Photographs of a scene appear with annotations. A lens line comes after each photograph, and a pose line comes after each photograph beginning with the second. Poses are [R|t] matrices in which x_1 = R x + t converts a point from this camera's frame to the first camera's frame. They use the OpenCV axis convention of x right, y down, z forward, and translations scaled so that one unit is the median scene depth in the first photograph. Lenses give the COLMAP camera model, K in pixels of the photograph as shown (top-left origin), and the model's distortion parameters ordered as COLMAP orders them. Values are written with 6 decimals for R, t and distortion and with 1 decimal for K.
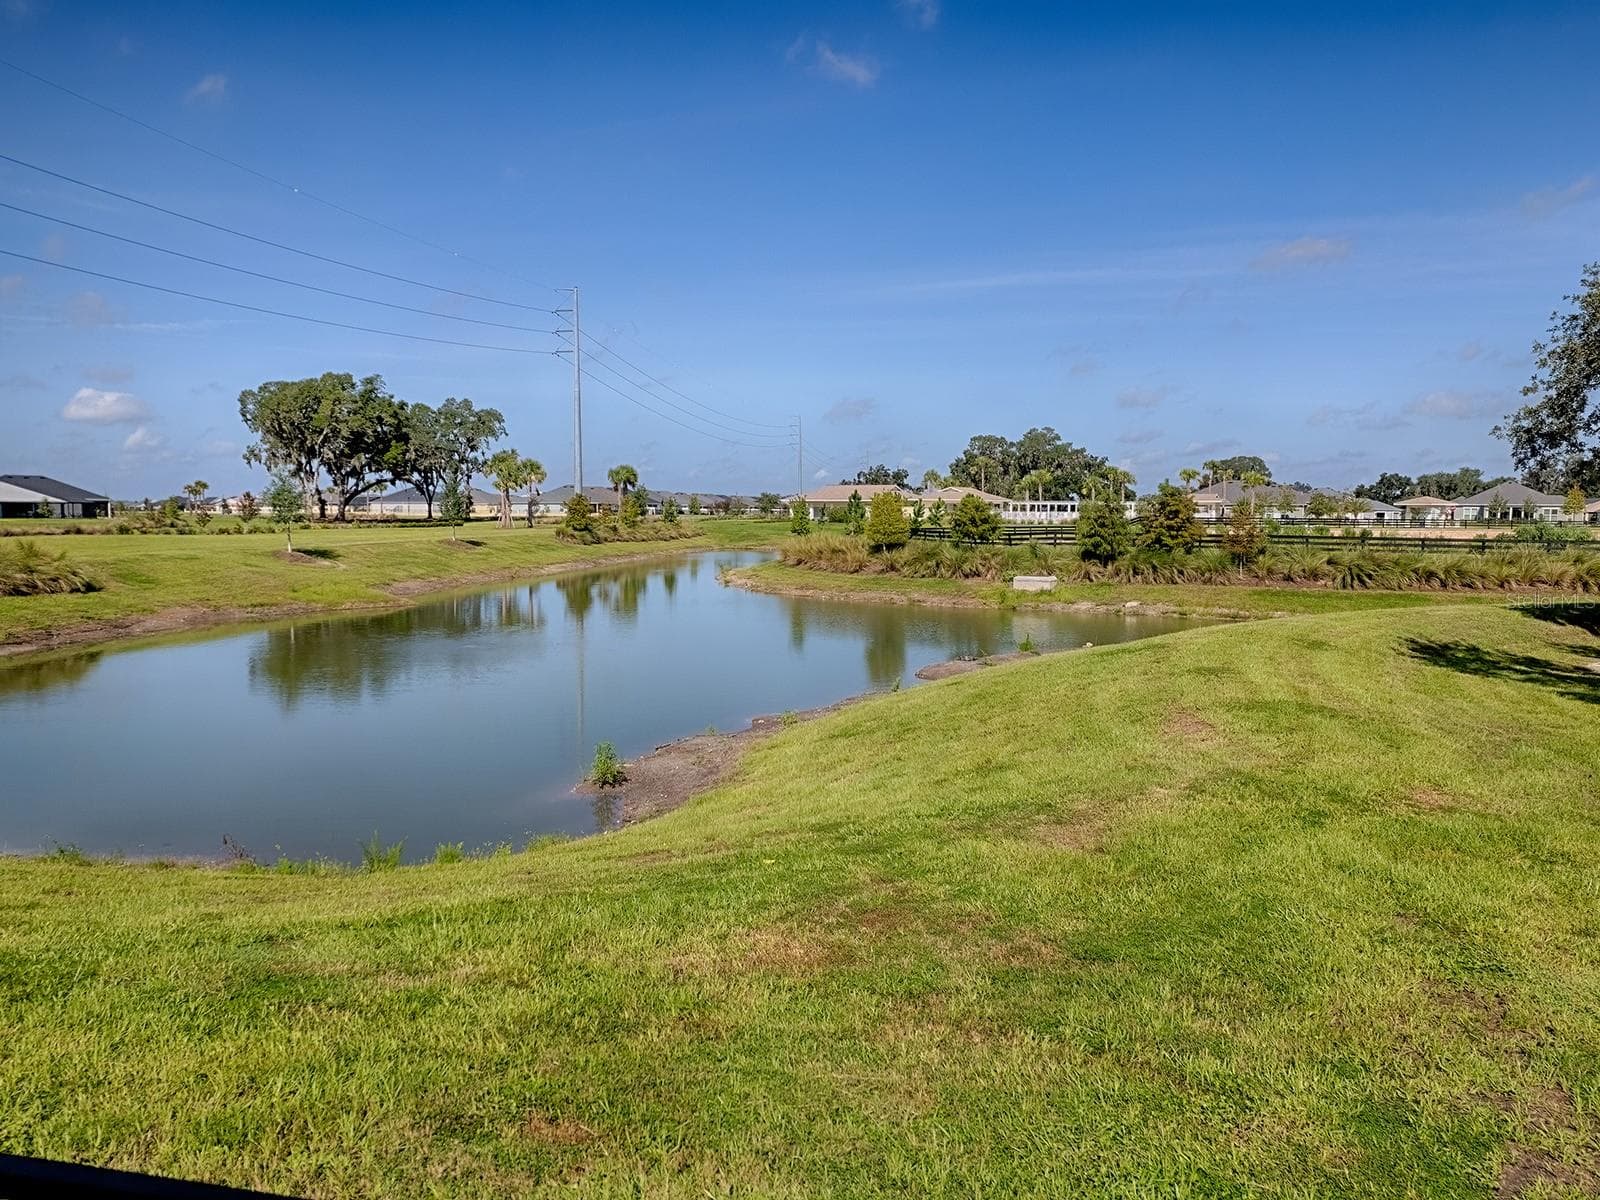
lens RADIAL K [[1152.8, 0, 803.7], [0, 1152.8, 609.9], [0, 0, 1]] dist [-0.060833, 0.057814]
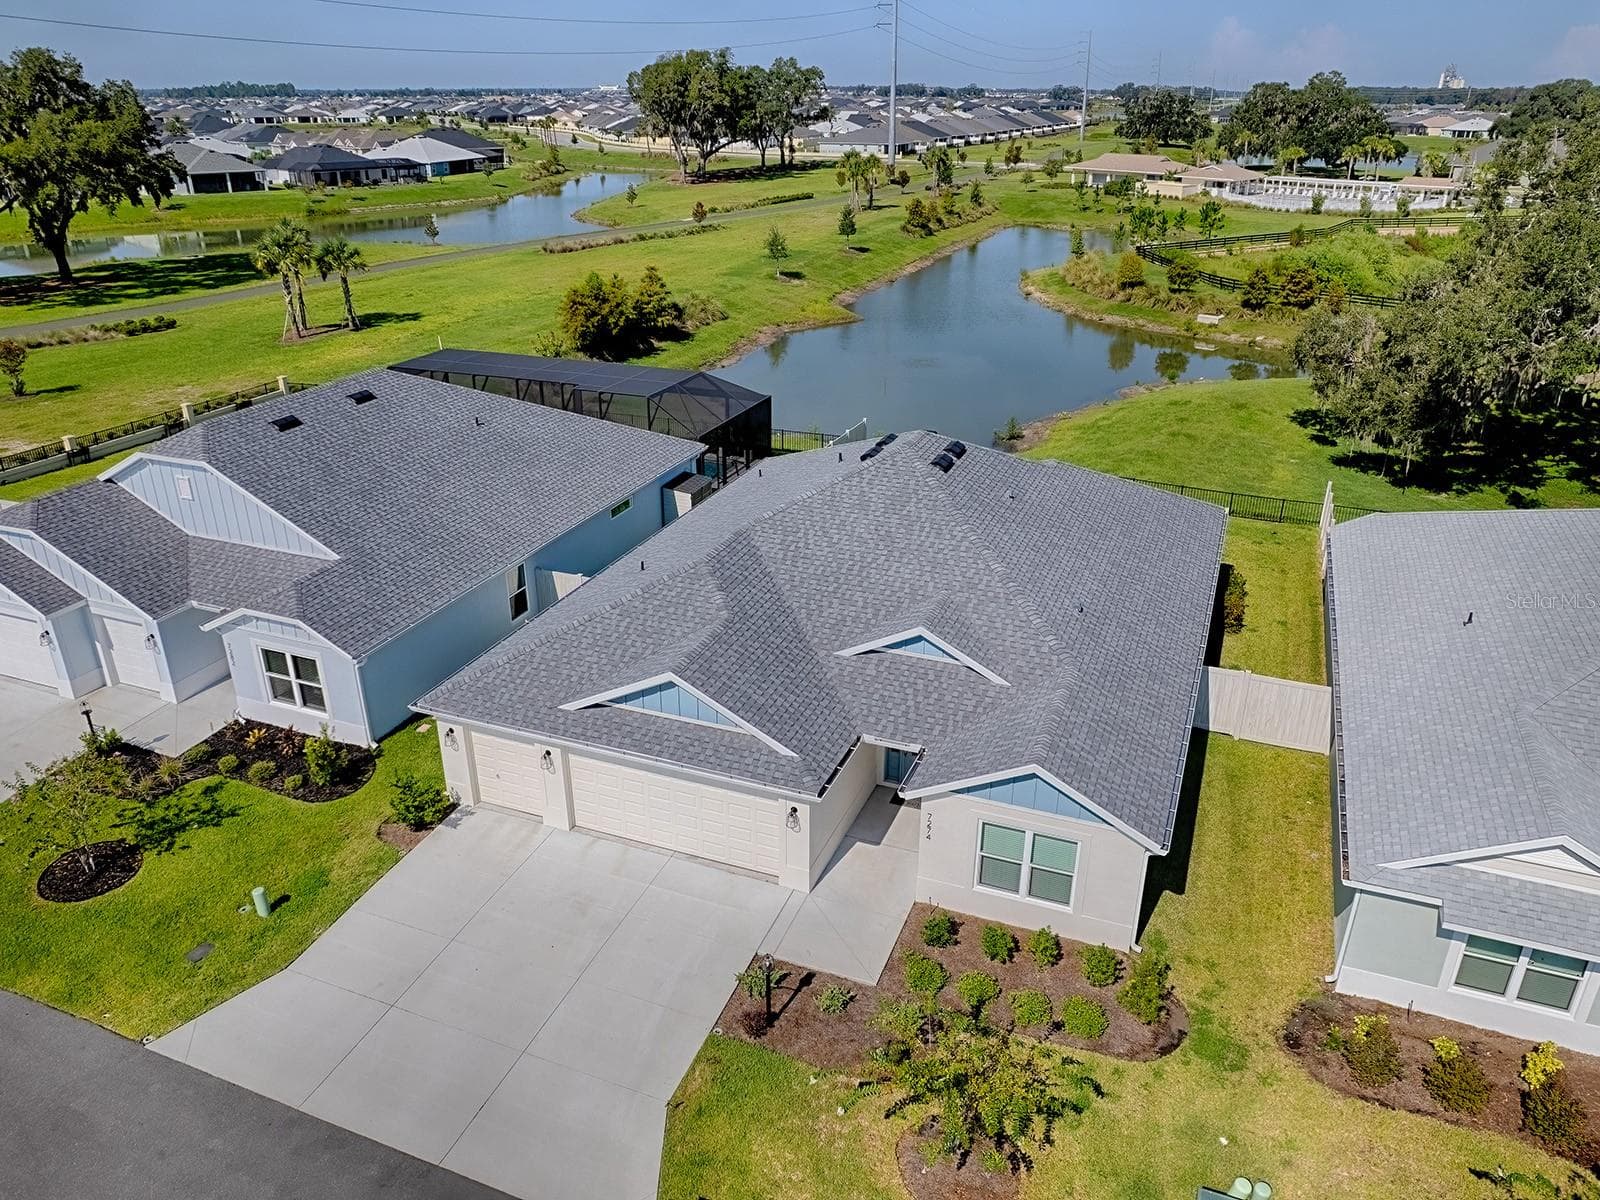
lens RADIAL K [[1152.8, 0, 805.4], [0, 1152.8, 633.6], [0, 0, 1]] dist [-0.060833, 0.057814]
pose [[0.976043, 0.092214, -0.197069, -0.004821], [-0.017014, 0.935319, 0.353396, -0.060579], [0.216910, -0.341577, 0.914481, -0.301862]]
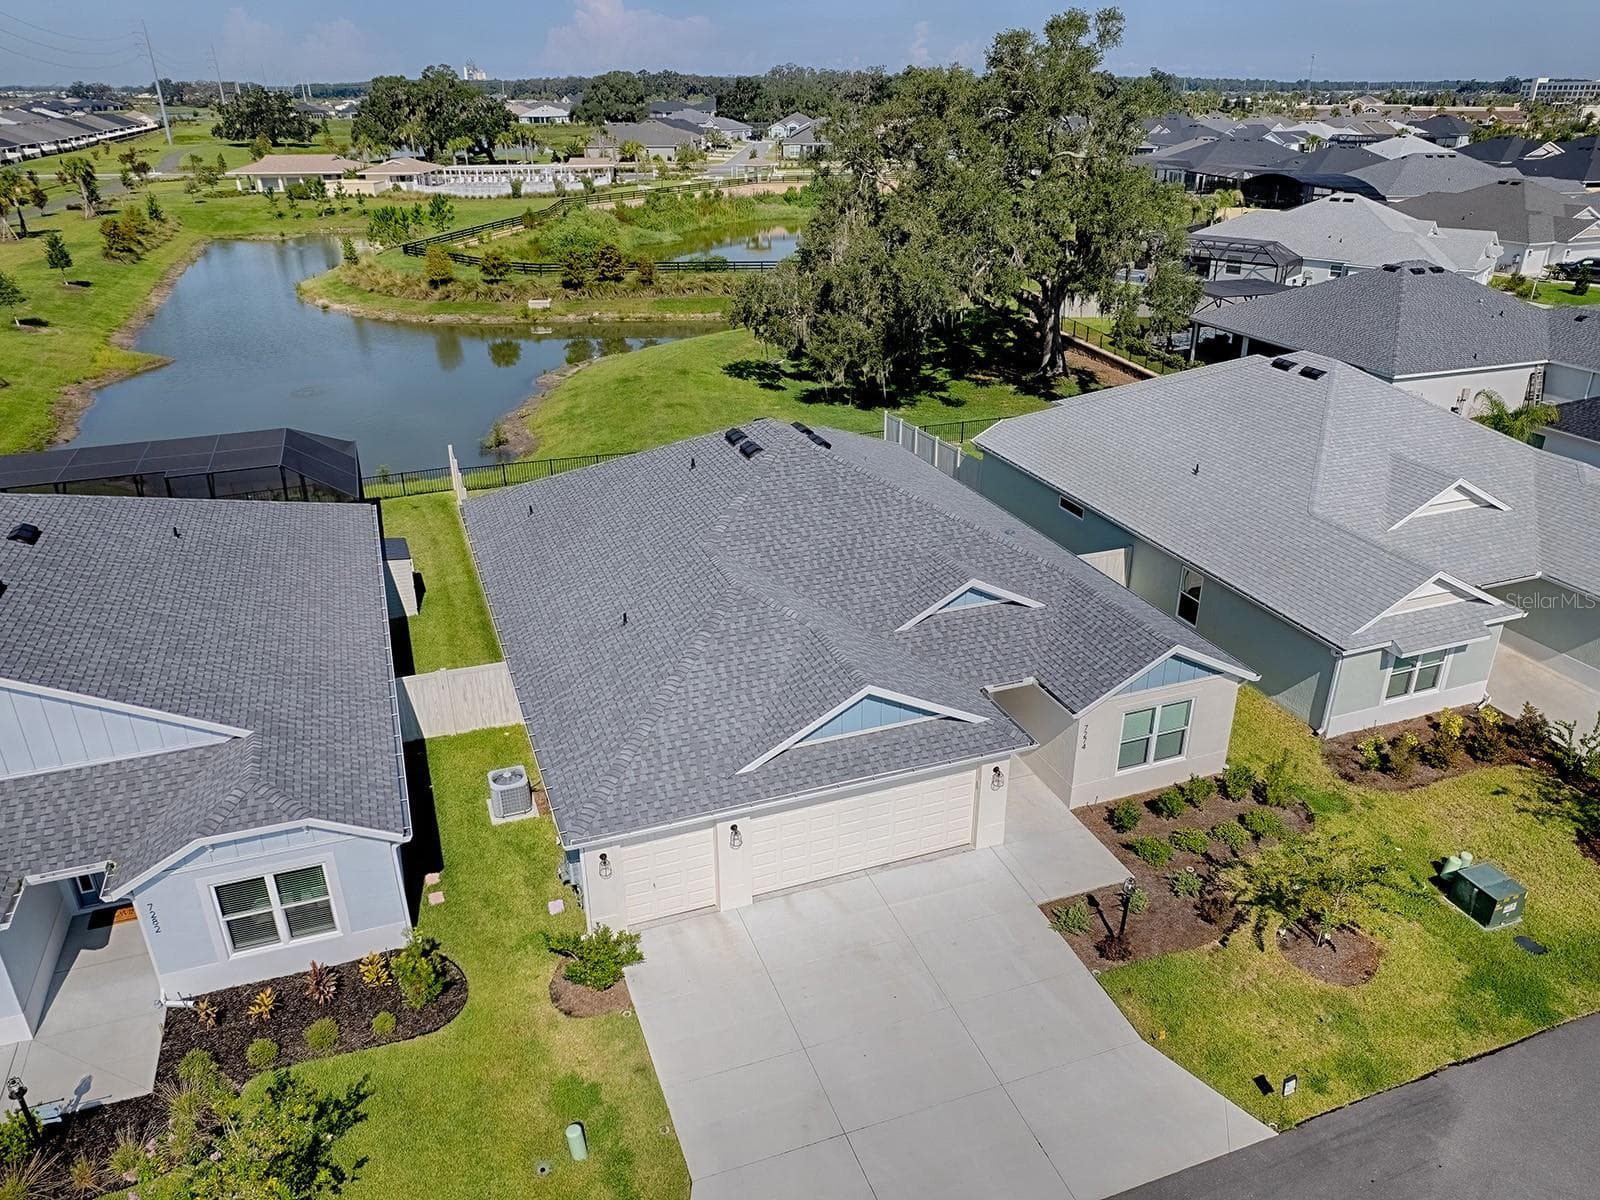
lens RADIAL K [[1152.8, 0, 813.7], [0, 1152.8, 633.8], [0, 0, 1]] dist [-0.060833, 0.057814]
pose [[0.868268, -0.225633, 0.441815, -0.114159], [0.052727, 0.927512, 0.370055, -0.062490], [-0.493285, -0.298011, 0.817226, -0.284300]]
